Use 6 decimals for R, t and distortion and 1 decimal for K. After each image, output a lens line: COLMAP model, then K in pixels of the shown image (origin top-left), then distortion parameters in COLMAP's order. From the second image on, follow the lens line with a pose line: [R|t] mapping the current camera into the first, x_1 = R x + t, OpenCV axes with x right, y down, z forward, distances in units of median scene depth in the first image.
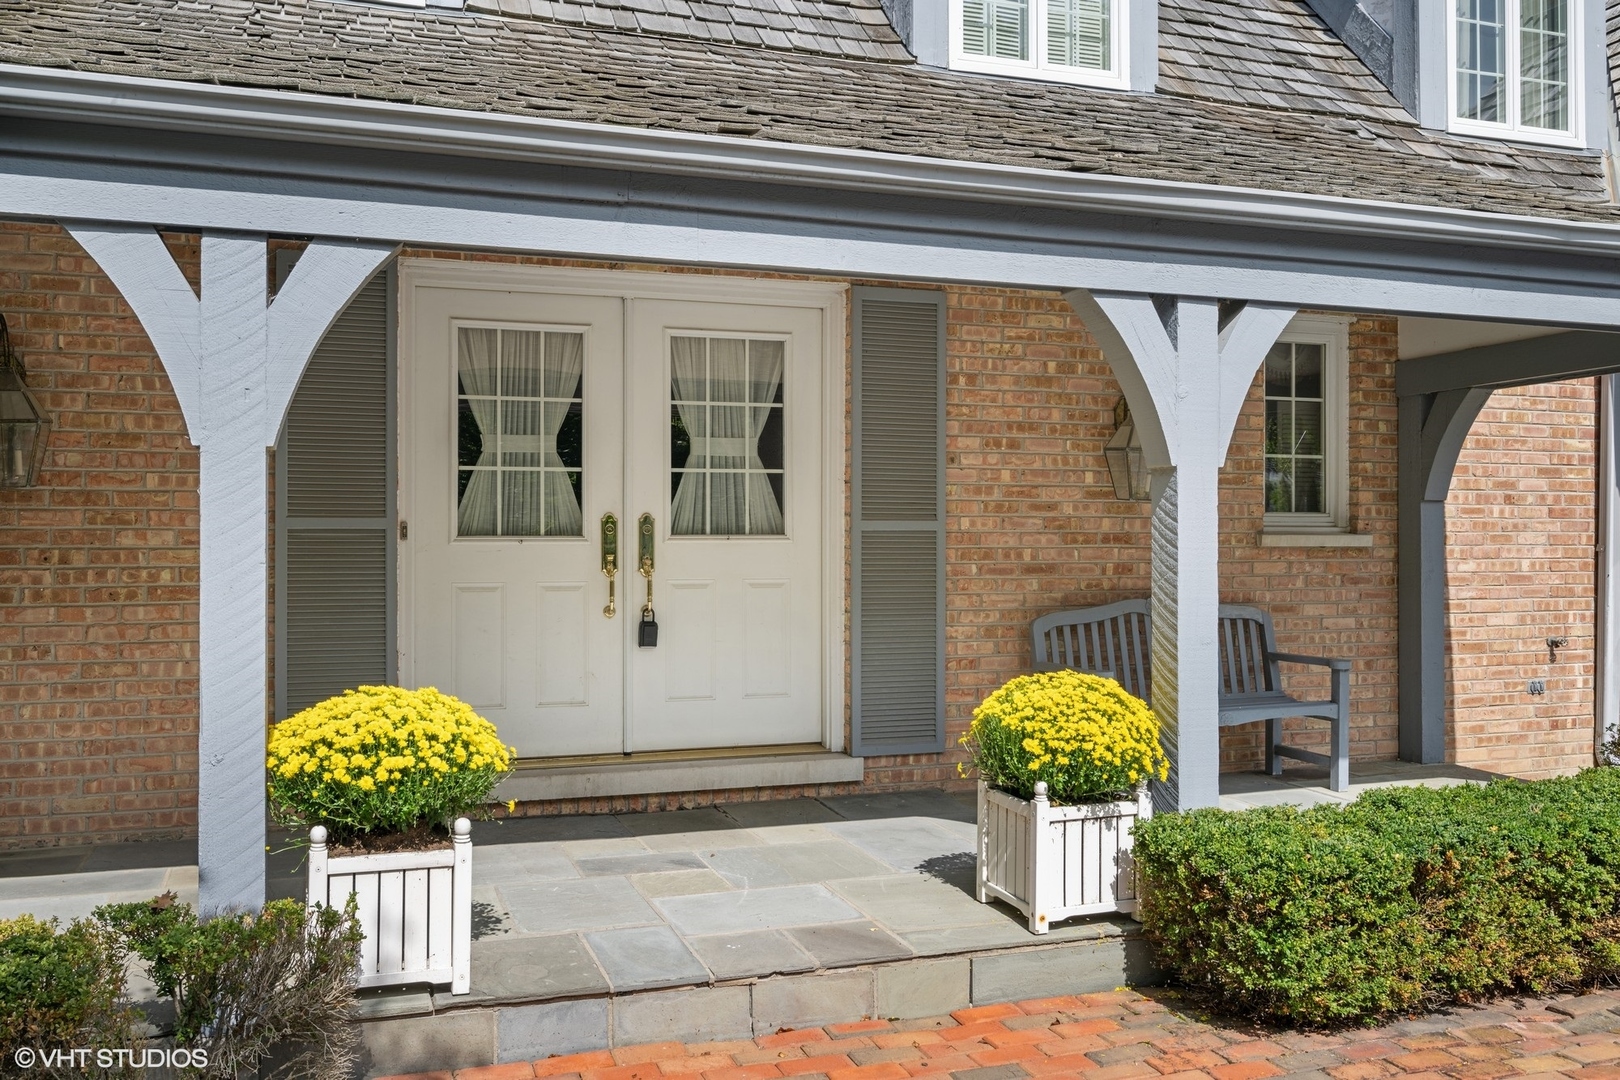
lens RADIAL K [[1365.7, 0, 809.4], [0, 1365.7, 538.3], [0, 0, 1]] dist [-0.010741, -0.001712]
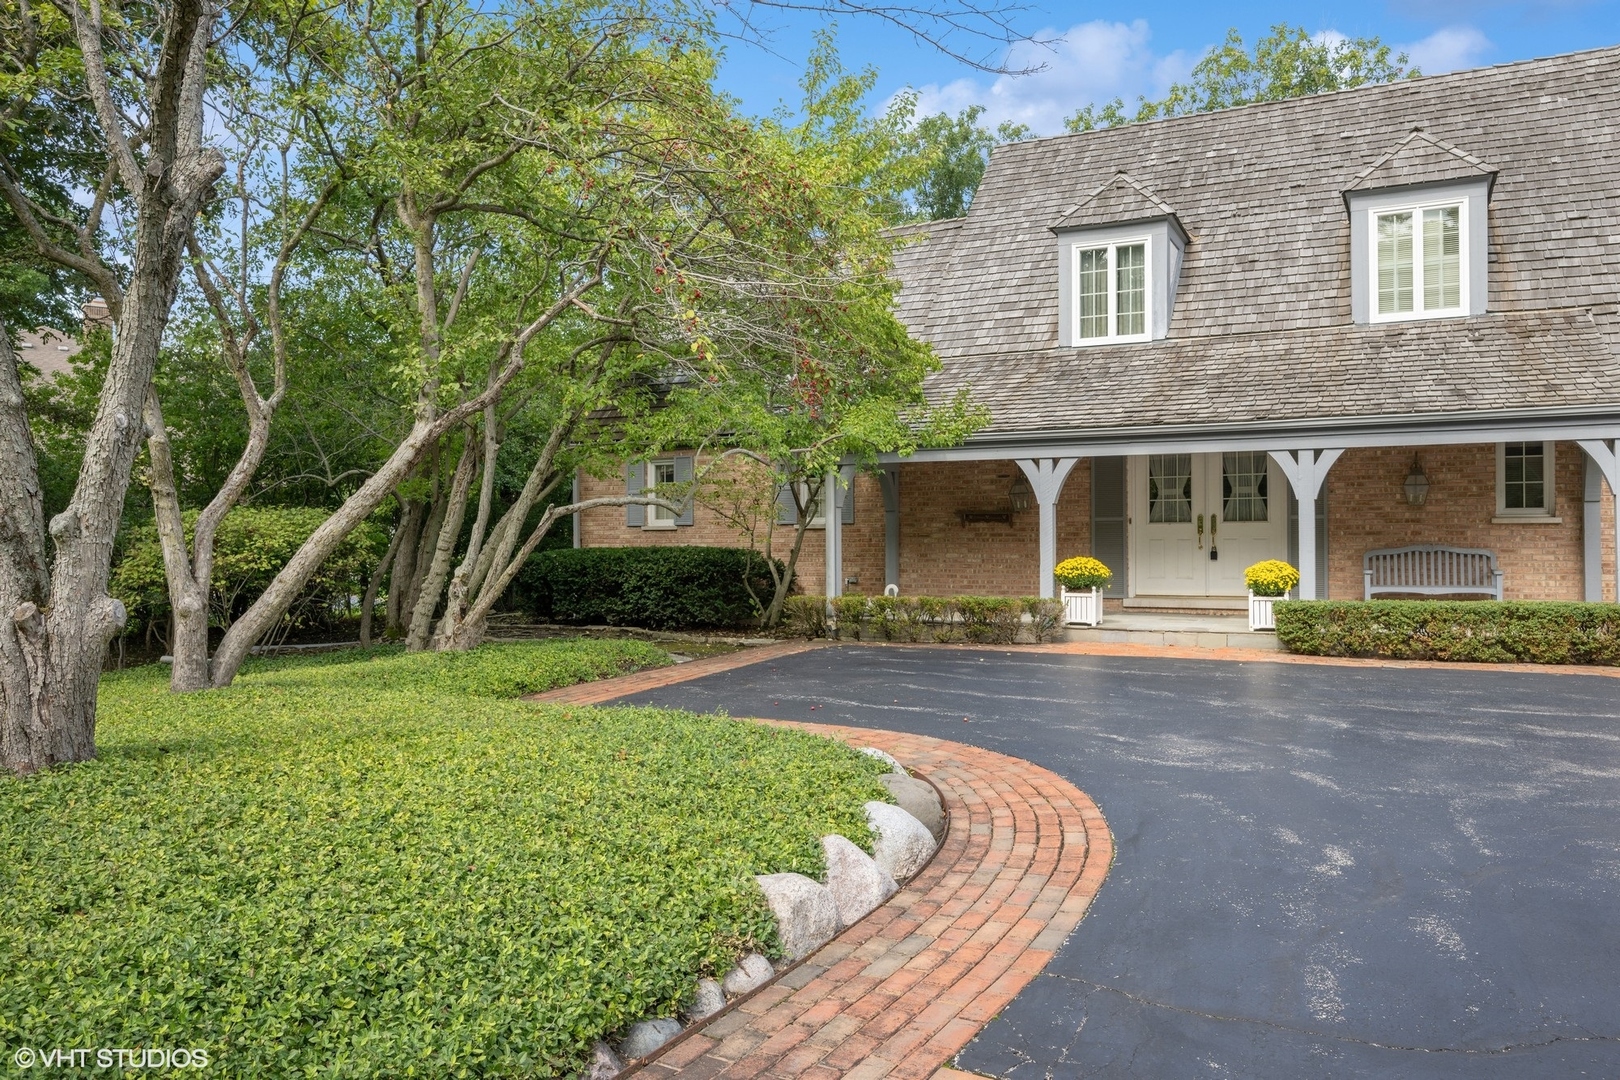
lens RADIAL K [[1179.7, 0, 815.7], [0, 1179.7, 551.3], [0, 0, 1]] dist [0.004417, 0.000490]
pose [[0.700238, 0.006679, -0.713879, 1.086725], [0.010248, 0.999759, 0.019406, 0.003427], [0.713836, -0.020904, 0.700001, -1.371898]]
